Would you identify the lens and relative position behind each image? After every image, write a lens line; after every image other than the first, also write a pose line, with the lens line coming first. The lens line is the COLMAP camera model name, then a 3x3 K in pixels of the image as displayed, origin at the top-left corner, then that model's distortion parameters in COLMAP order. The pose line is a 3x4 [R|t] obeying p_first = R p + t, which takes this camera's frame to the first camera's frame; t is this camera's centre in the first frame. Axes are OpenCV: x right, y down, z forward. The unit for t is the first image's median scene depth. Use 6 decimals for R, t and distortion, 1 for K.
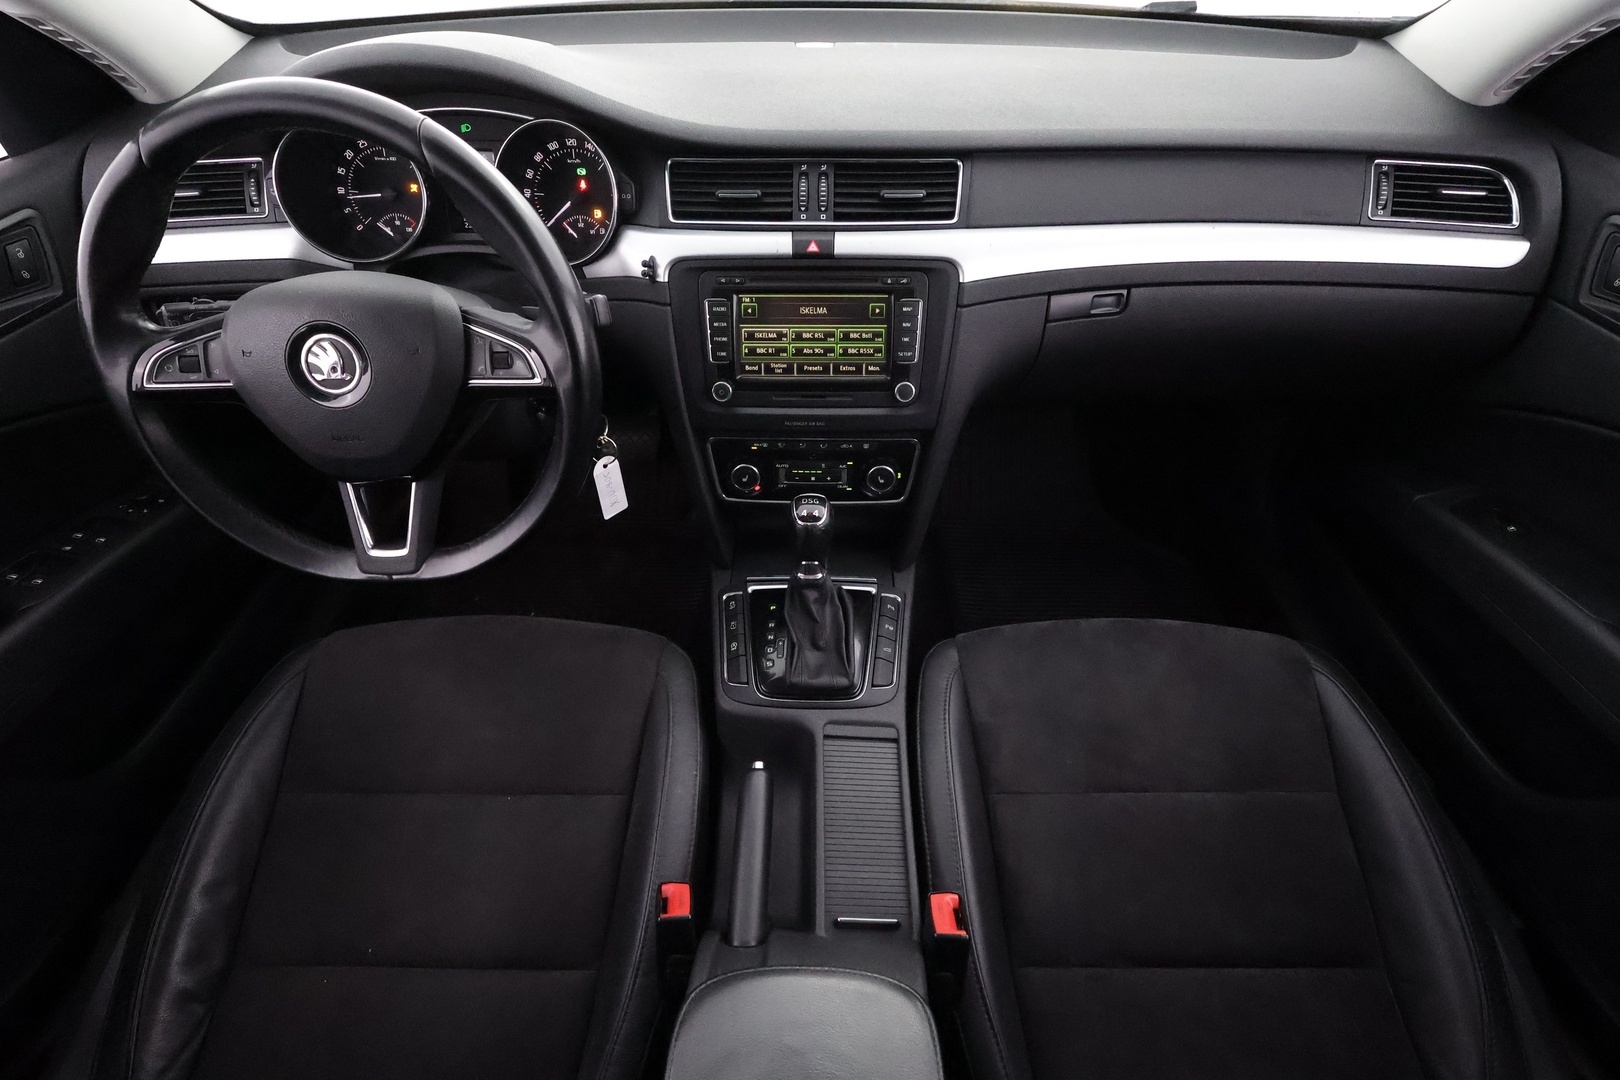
lens RADIAL K [[751.2, 0, 808.1], [0, 751.2, 549.3], [0, 0, 1]] dist [-0.008347, 0.001876]
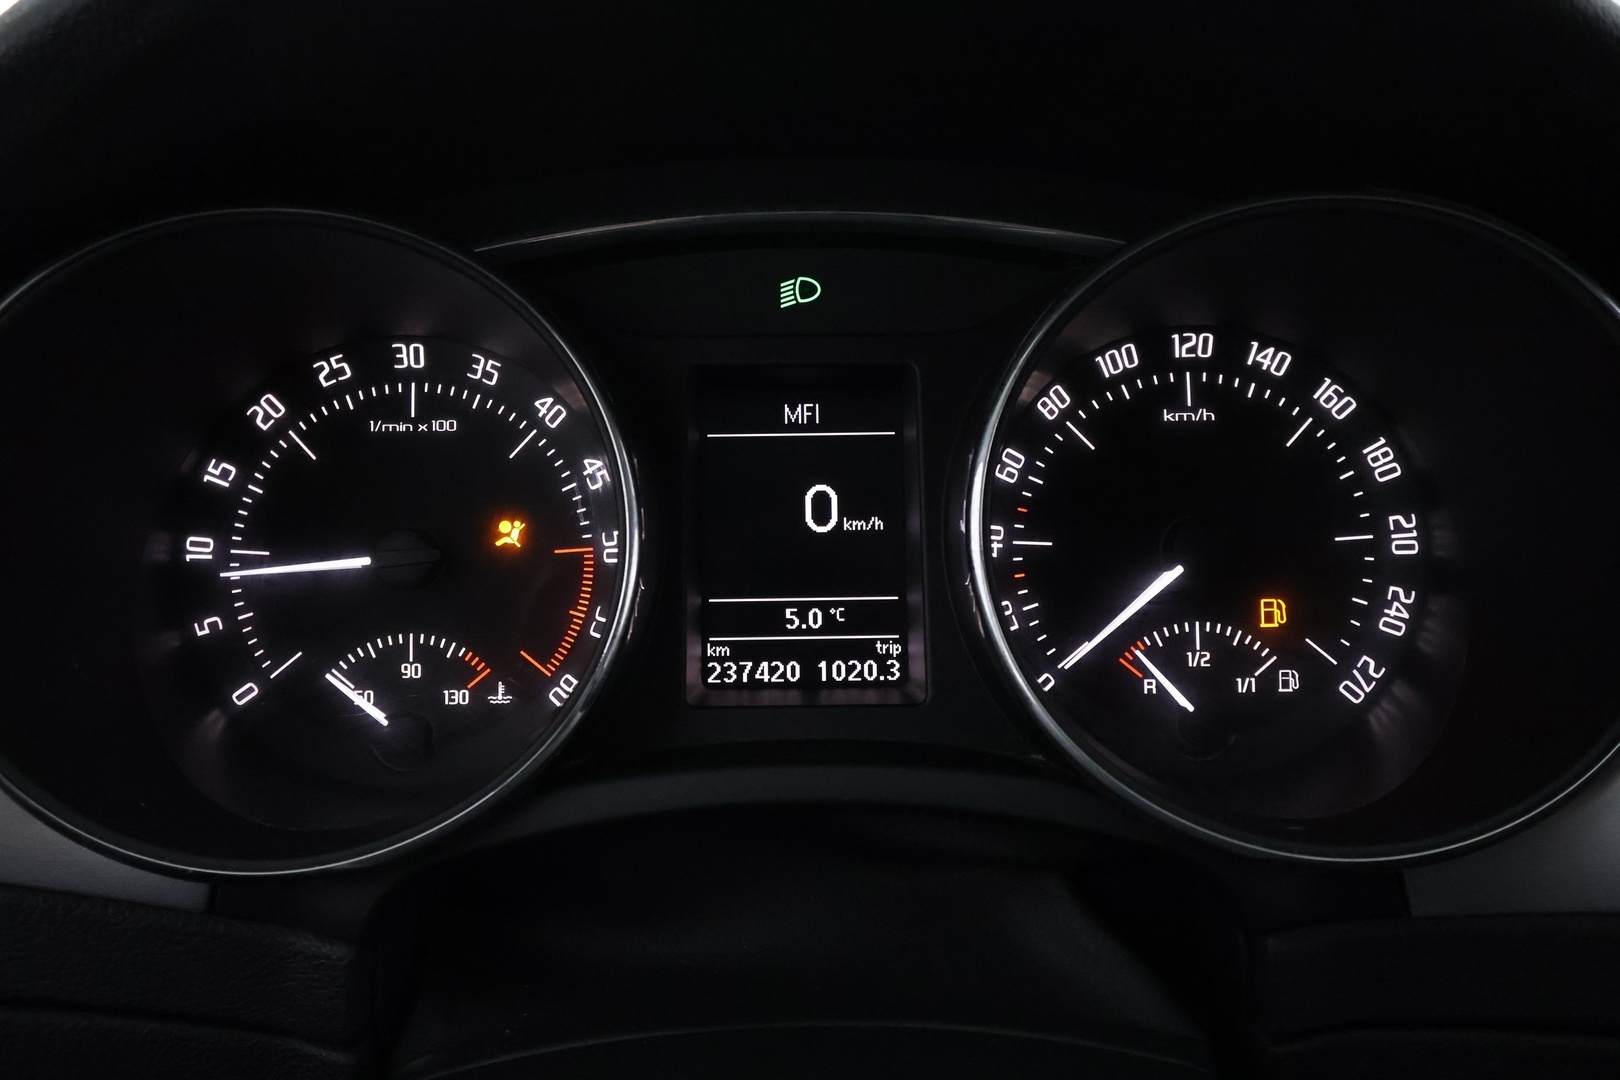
lens RADIAL K [[1271.8, 0, 810.0], [0, 1271.8, 534.0], [0, 0, 1]] dist [0.000089, 0.006841]
pose [[0.999587, -0.027460, 0.008447, -0.461546], [0.028196, 0.881280, -0.471753, -0.307197], [0.005510, 0.471797, 0.881690, 0.684647]]
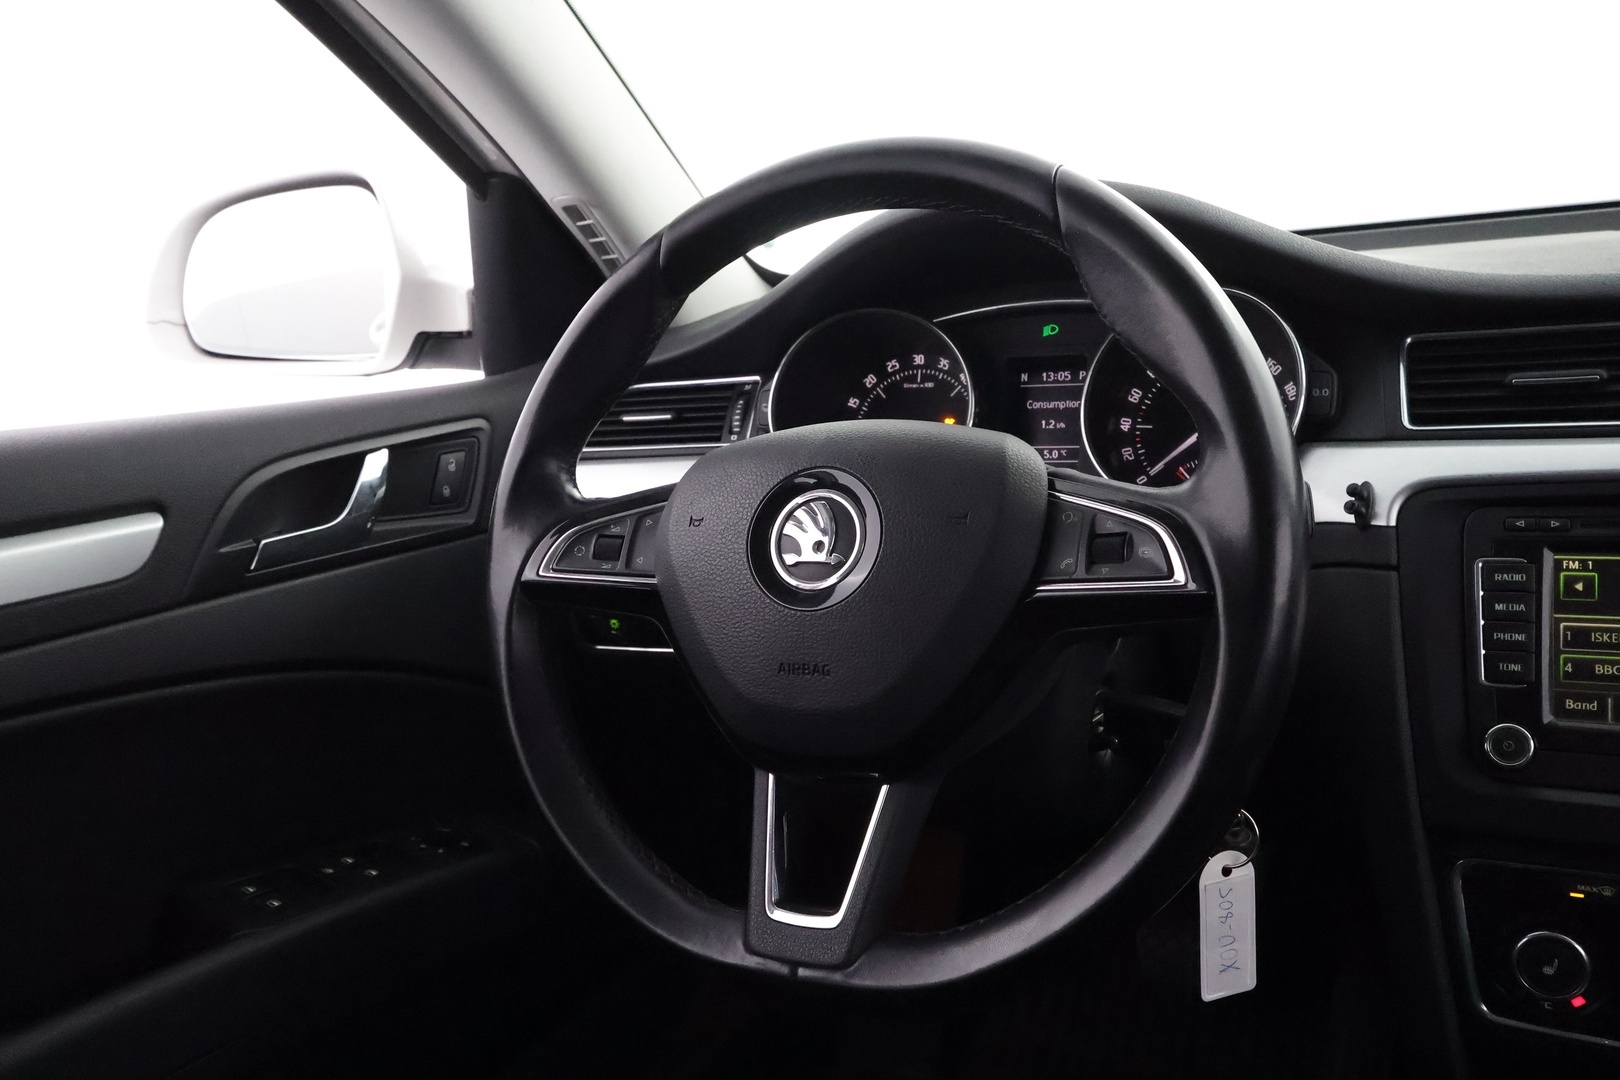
lens RADIAL K [[1271.8, 0, 808.3], [0, 1271.8, 547.0], [0, 0, 1]] dist [0.000089, 0.006841]
pose [[0.890871, 0.012543, -0.454084, -0.145344], [-0.246781, 0.852607, -0.460609, 0.149191], [0.381378, 0.522402, 0.762658, 0.187538]]
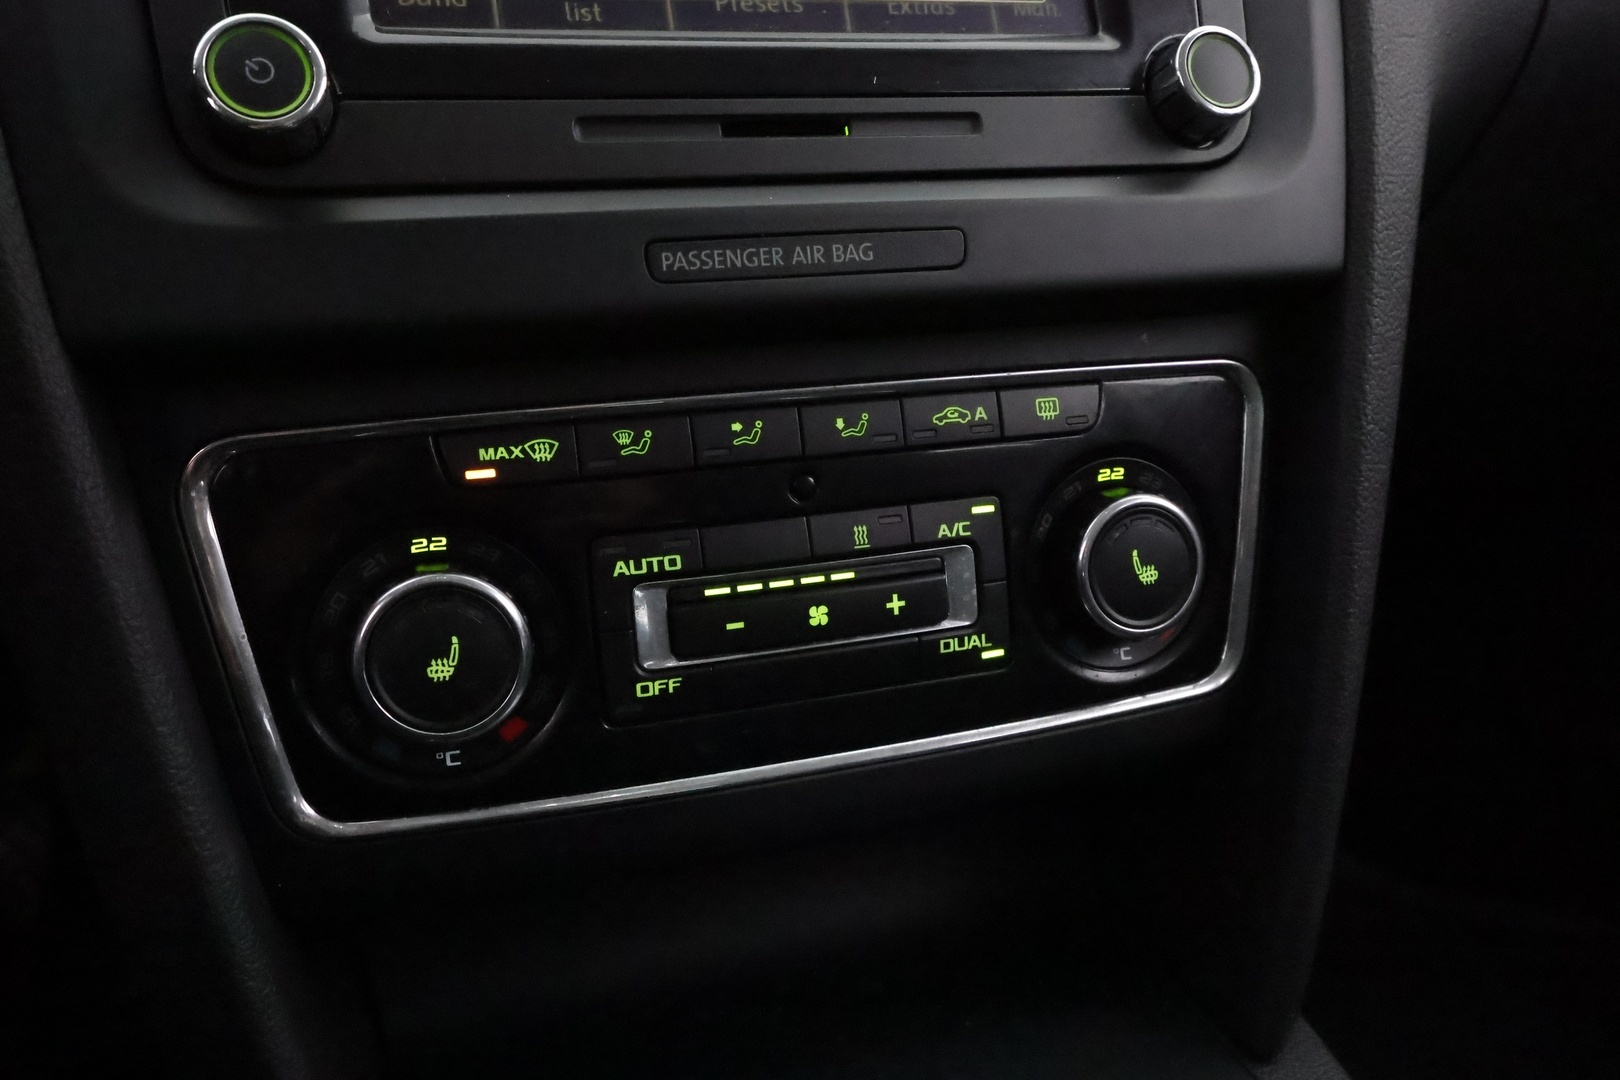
lens RADIAL K [[1271.8, 0, 804.6], [0, 1271.8, 530.1], [0, 0, 1]] dist [0.000089, 0.006841]
pose [[0.942090, -0.112698, 0.315856, -0.103087], [0.242608, 0.879279, -0.409889, 0.017165], [-0.231532, 0.462782, 0.855702, 0.790744]]
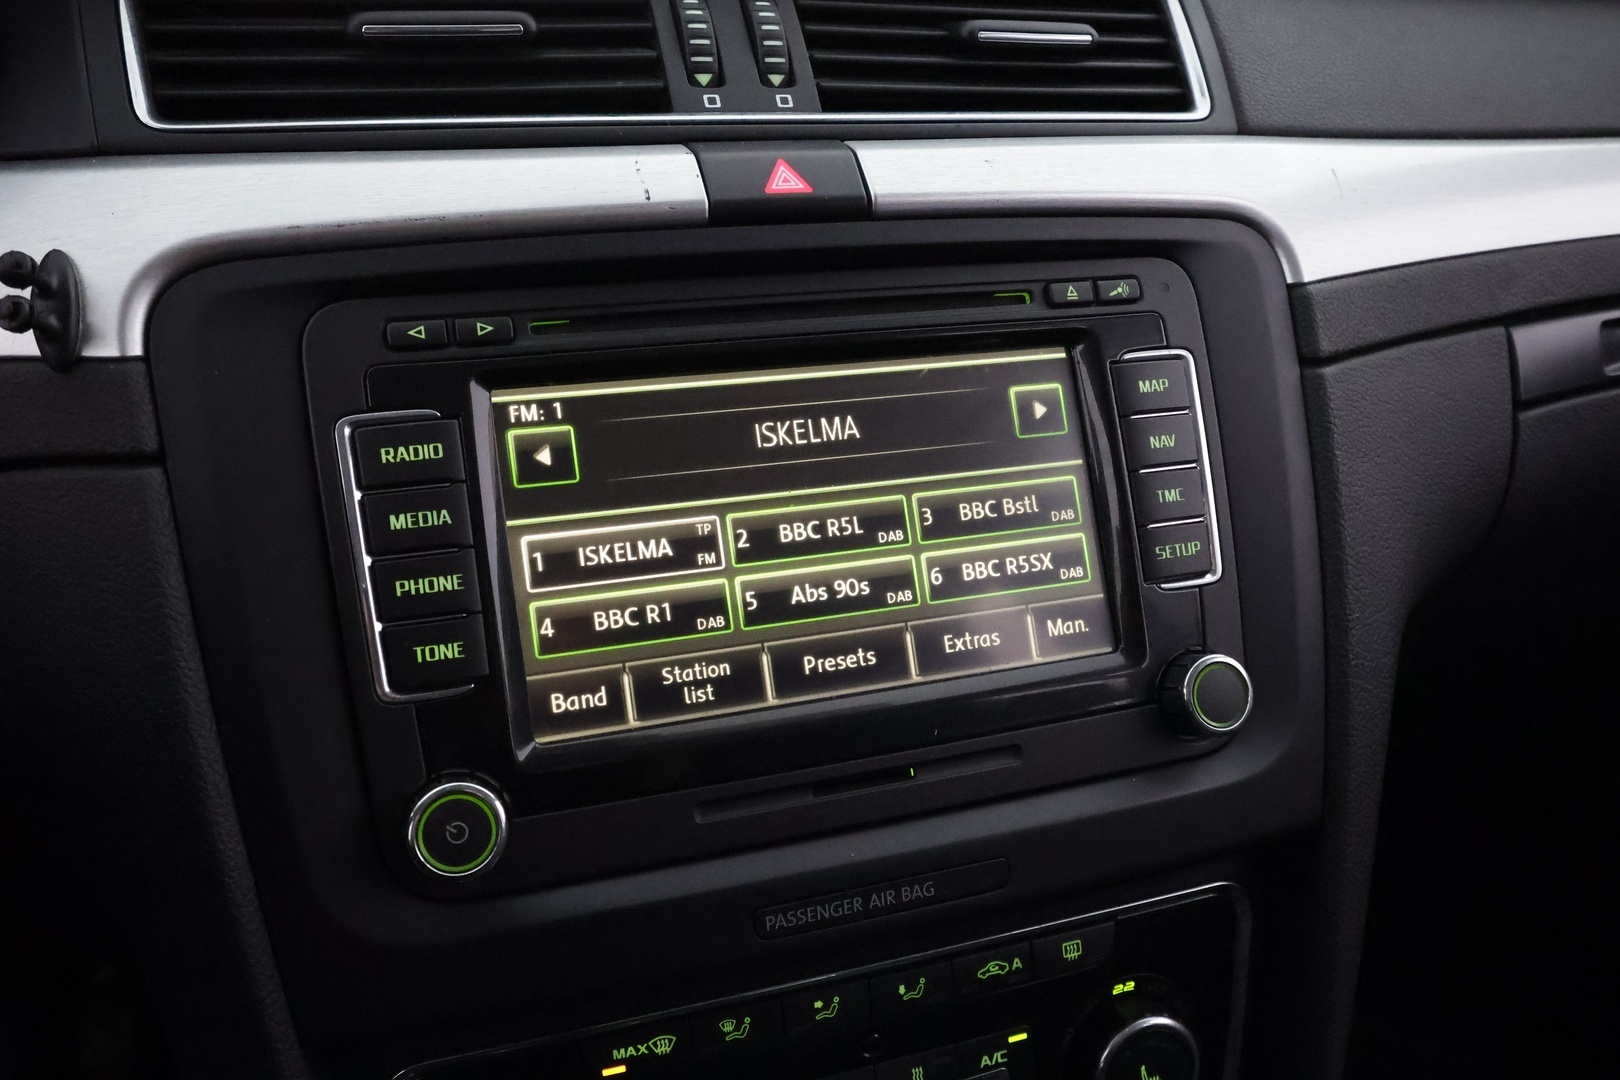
lens RADIAL K [[1271.8, 0, 809.1], [0, 1271.8, 533.7], [0, 0, 1]] dist [0.000089, 0.006841]
pose [[0.941994, -0.114126, 0.315630, -0.125578], [0.236359, 0.893241, -0.382432, -0.128757], [-0.238288, 0.434851, 0.868403, 0.648863]]
